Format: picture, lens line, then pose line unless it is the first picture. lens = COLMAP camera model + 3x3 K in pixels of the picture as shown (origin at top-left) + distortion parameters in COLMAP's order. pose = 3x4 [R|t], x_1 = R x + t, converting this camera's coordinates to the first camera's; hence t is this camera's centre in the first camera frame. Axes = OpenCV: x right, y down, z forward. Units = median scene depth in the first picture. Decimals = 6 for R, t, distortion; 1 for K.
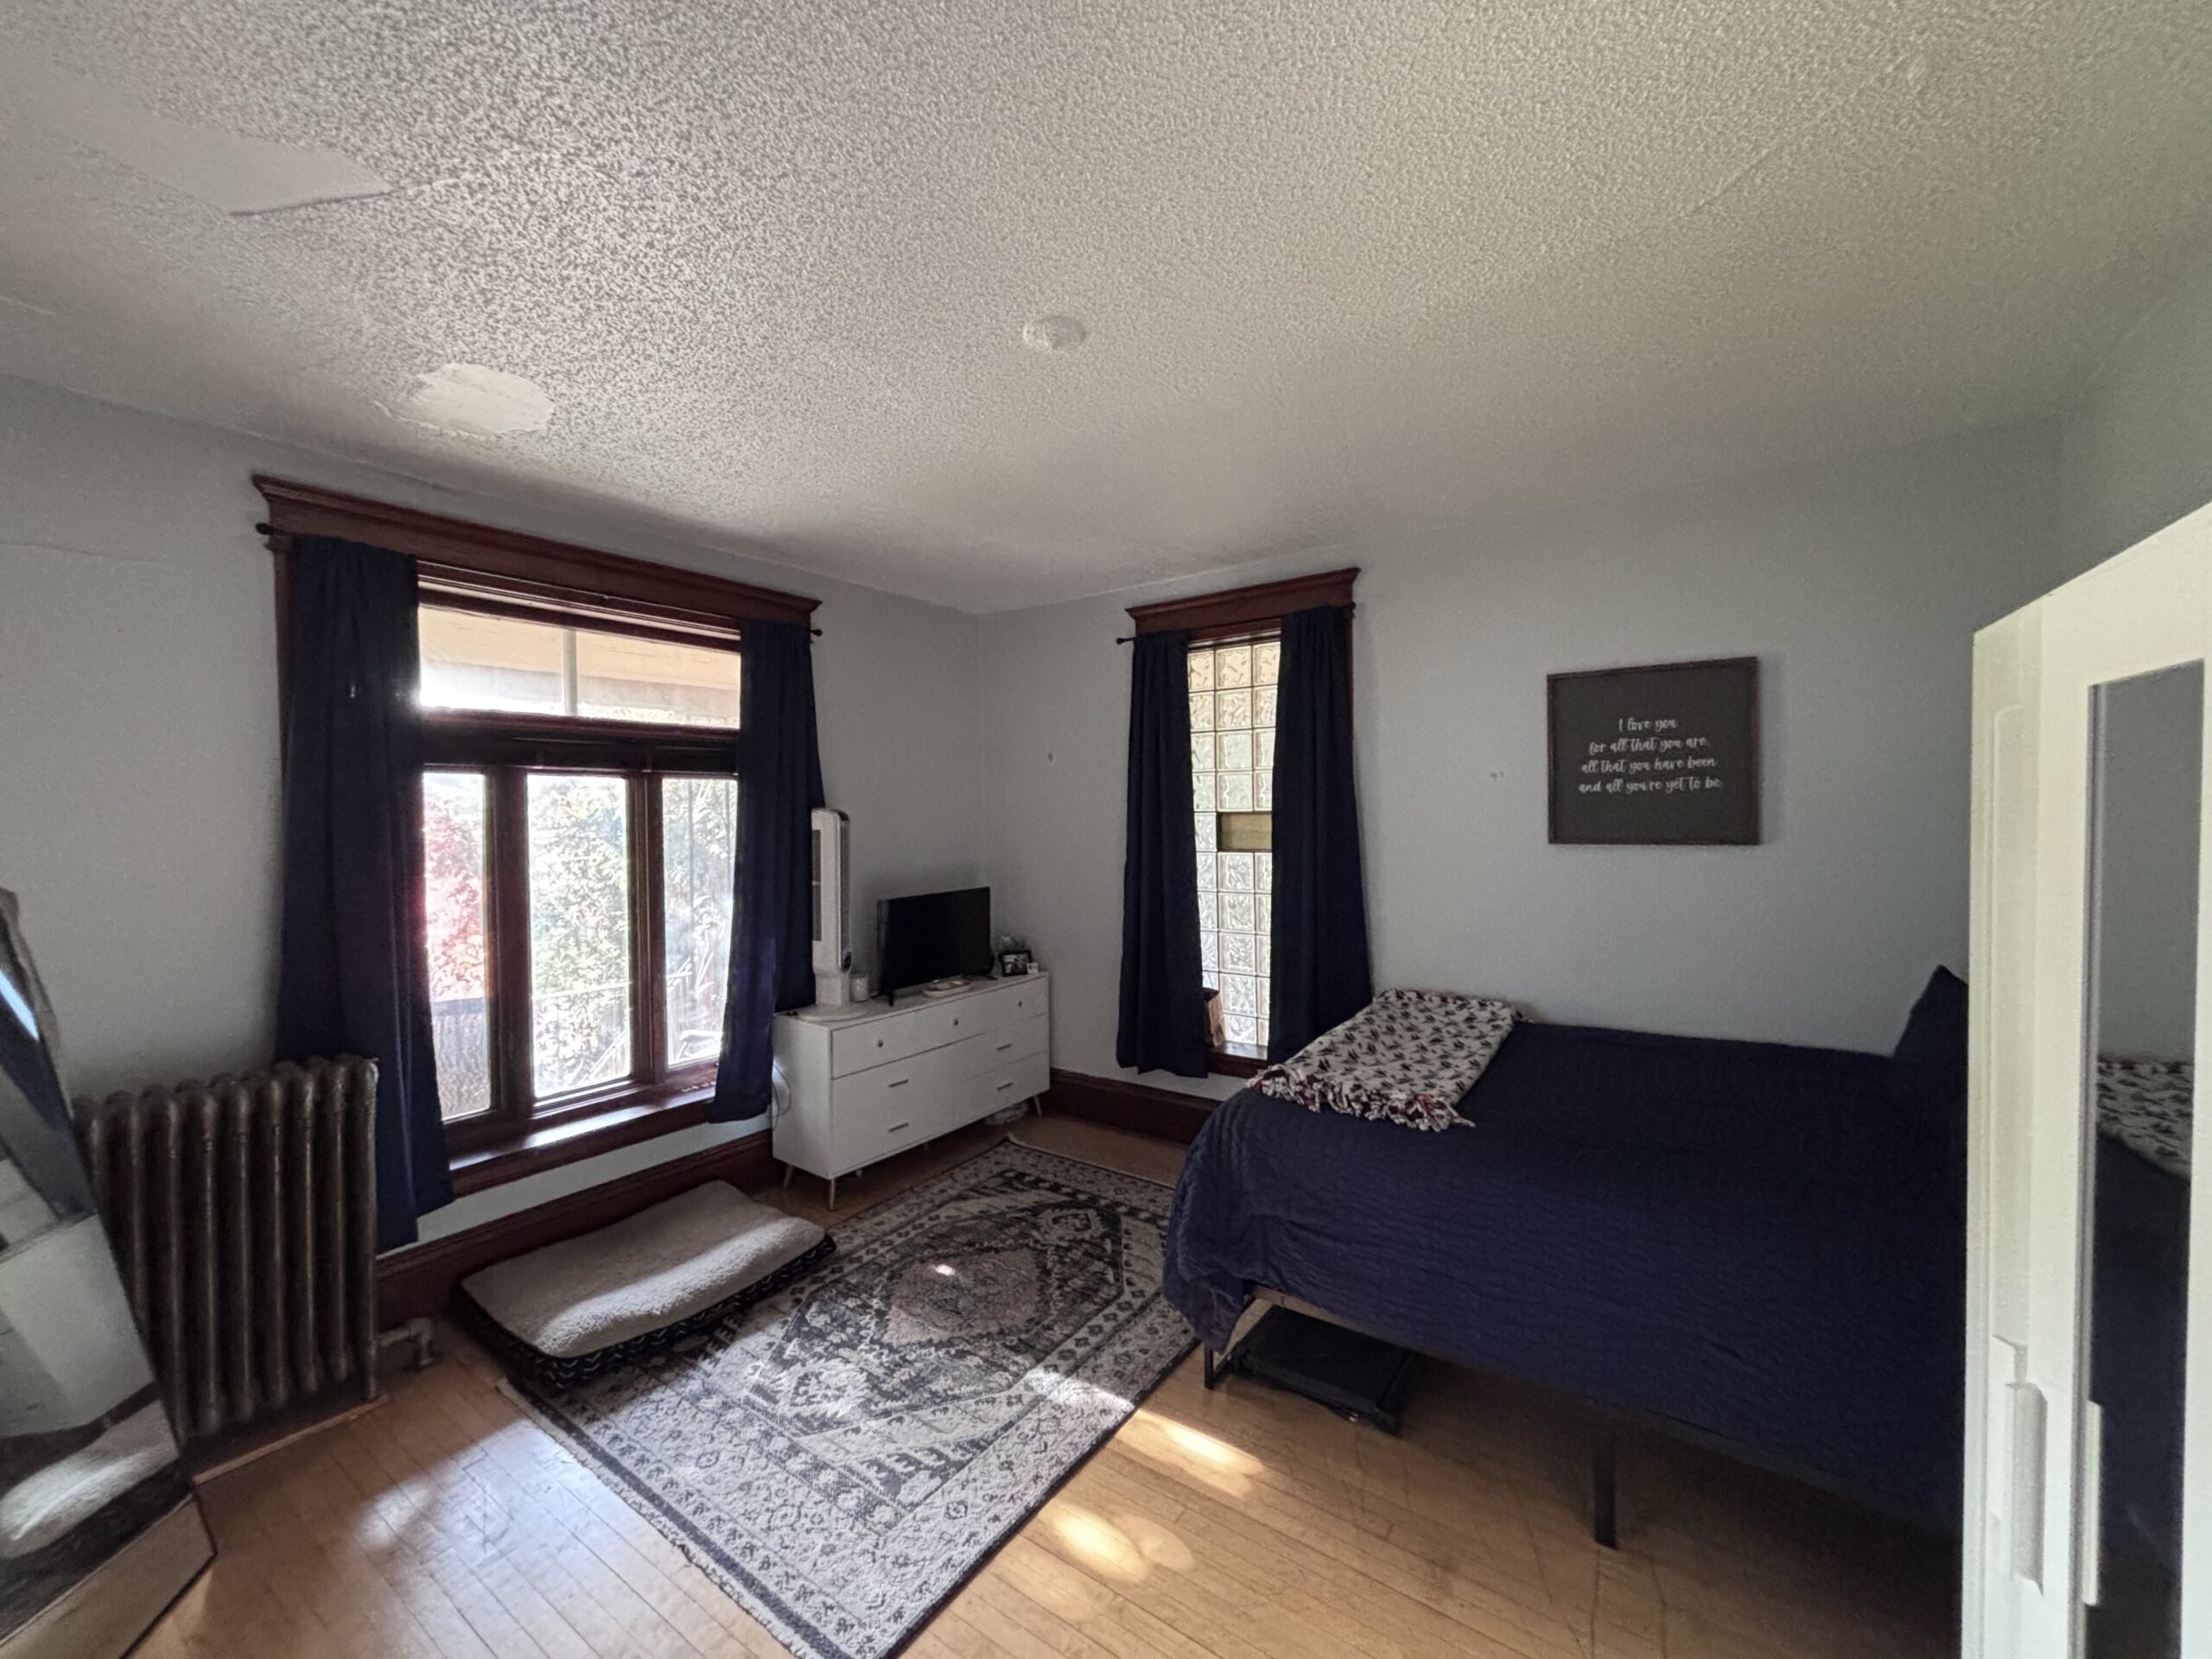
lens RADIAL K [[889.3, 0, 1098.8], [0, 889.3, 819.6], [0, 0, 1]] dist [-0.001643, 0.000207]
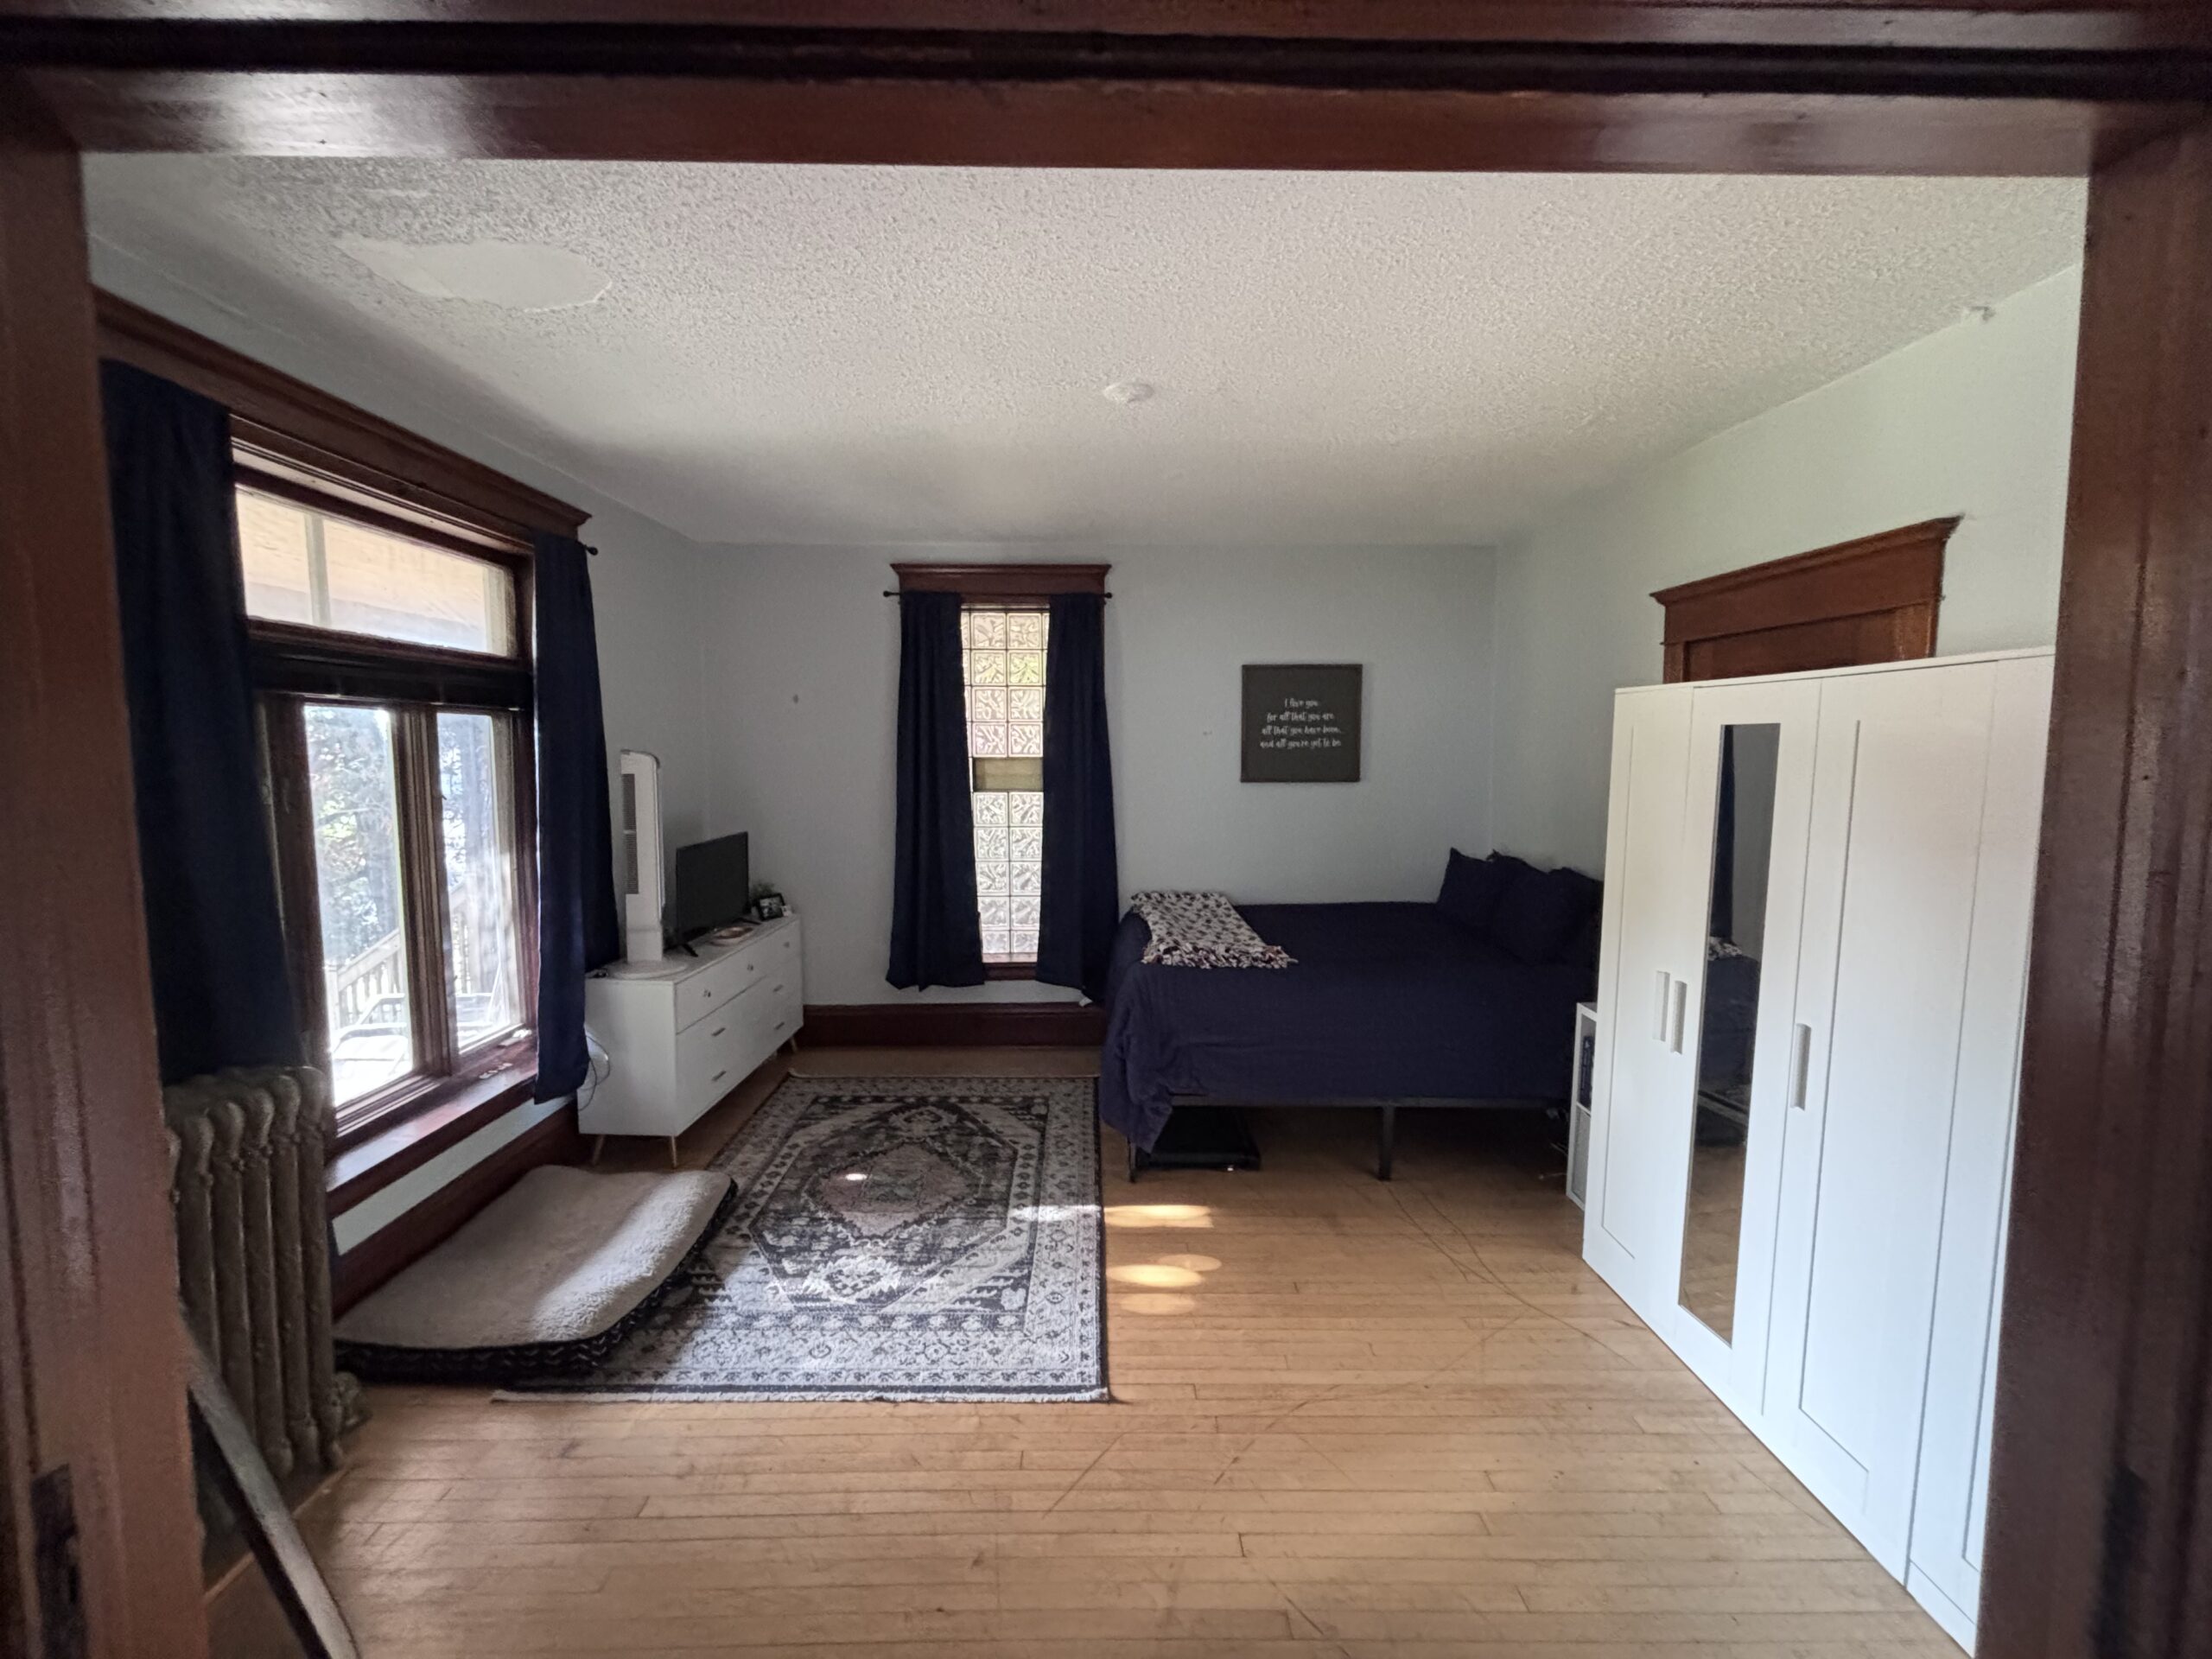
lens RADIAL K [[889.3, 0, 1093.9], [0, 889.3, 818.4], [0, 0, 1]] dist [-0.001643, 0.000207]
pose [[0.813111, -0.031236, 0.581270, -0.545614], [-0.005861, 0.998069, 0.061832, -0.002541], [-0.582079, -0.053684, 0.811358, -0.033238]]
